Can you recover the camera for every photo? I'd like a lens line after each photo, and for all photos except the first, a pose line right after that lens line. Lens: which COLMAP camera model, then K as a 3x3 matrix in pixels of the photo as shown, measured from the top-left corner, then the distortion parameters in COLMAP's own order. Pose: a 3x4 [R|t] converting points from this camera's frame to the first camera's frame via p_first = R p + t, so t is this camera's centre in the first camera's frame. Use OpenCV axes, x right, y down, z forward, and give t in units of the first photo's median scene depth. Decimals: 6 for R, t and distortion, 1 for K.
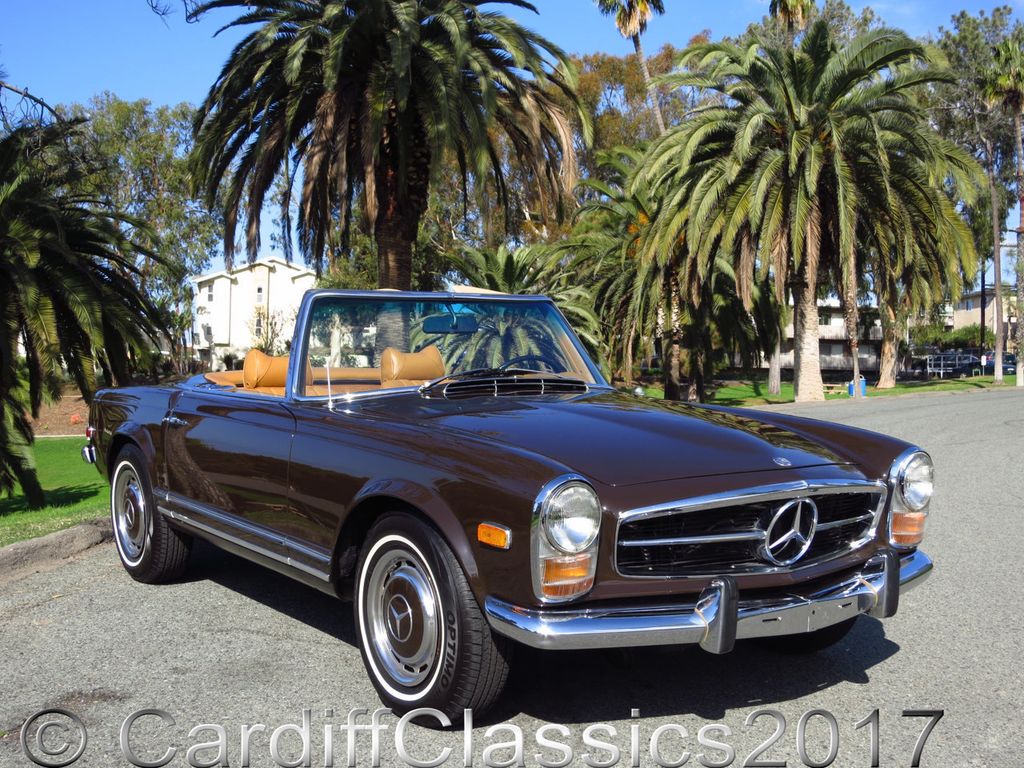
lens RADIAL K [[1237.3, 0, 512.0], [0, 1237.3, 384.0], [0, 0, 1]] dist [-0.094314, -0.024268]
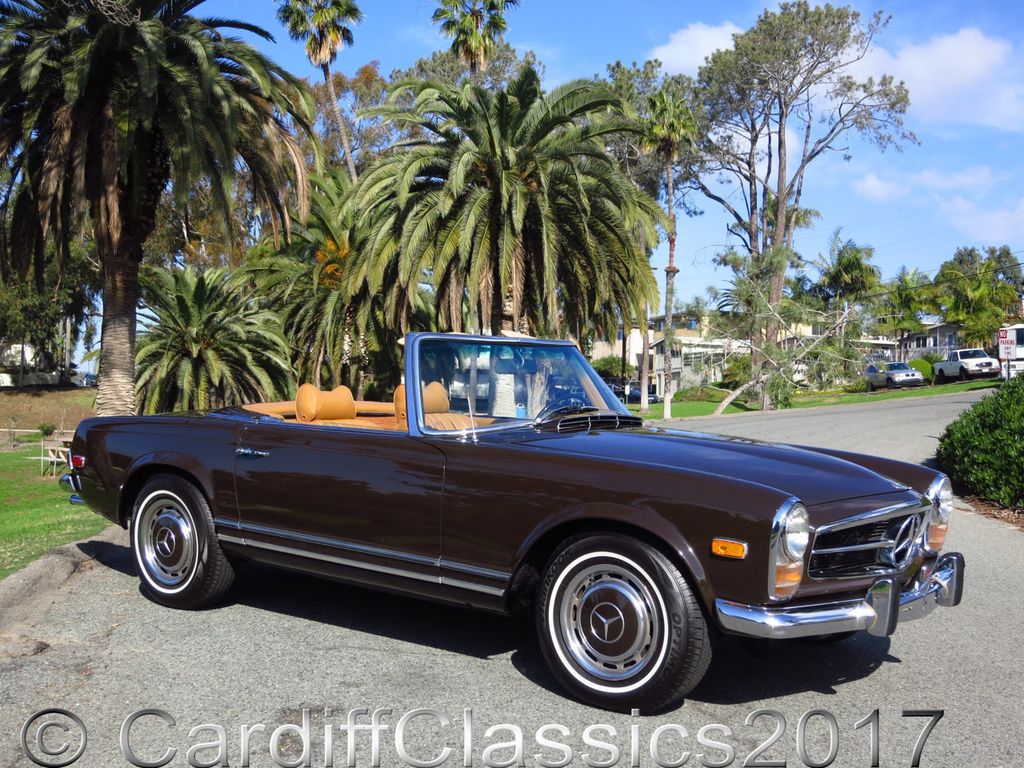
lens RADIAL K [[1237.3, 0, 512.0], [0, 1237.3, 384.0], [0, 0, 1]] dist [-0.094314, -0.024268]
pose [[0.957282, 0.016396, 0.288690, -0.060731], [-0.010767, 0.999720, -0.021075, -0.001279], [-0.288955, 0.017067, 0.957191, -0.011462]]
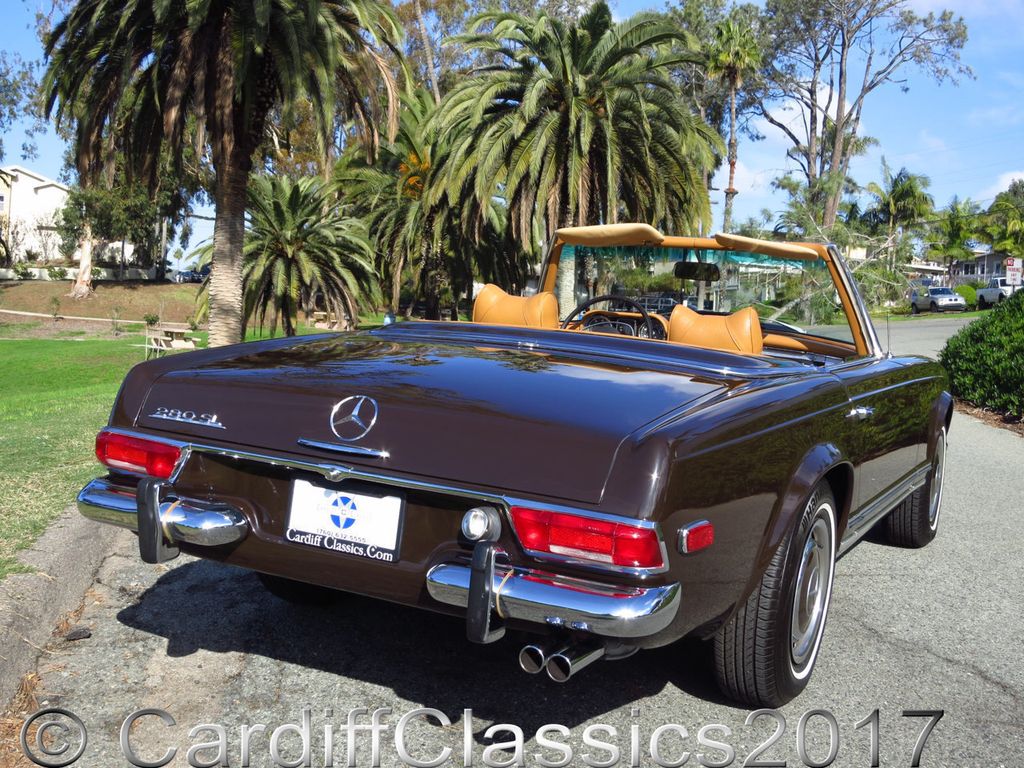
lens RADIAL K [[1179.7, 0, 512.0], [0, 1179.7, 384.0], [0, 0, 1]] dist [-0.085050, -0.008267]
pose [[0.970604, 0.033219, 0.238380, -0.075304], [-0.048061, 0.997233, 0.056721, 0.003164], [-0.235837, -0.066511, 0.969514, -0.071504]]
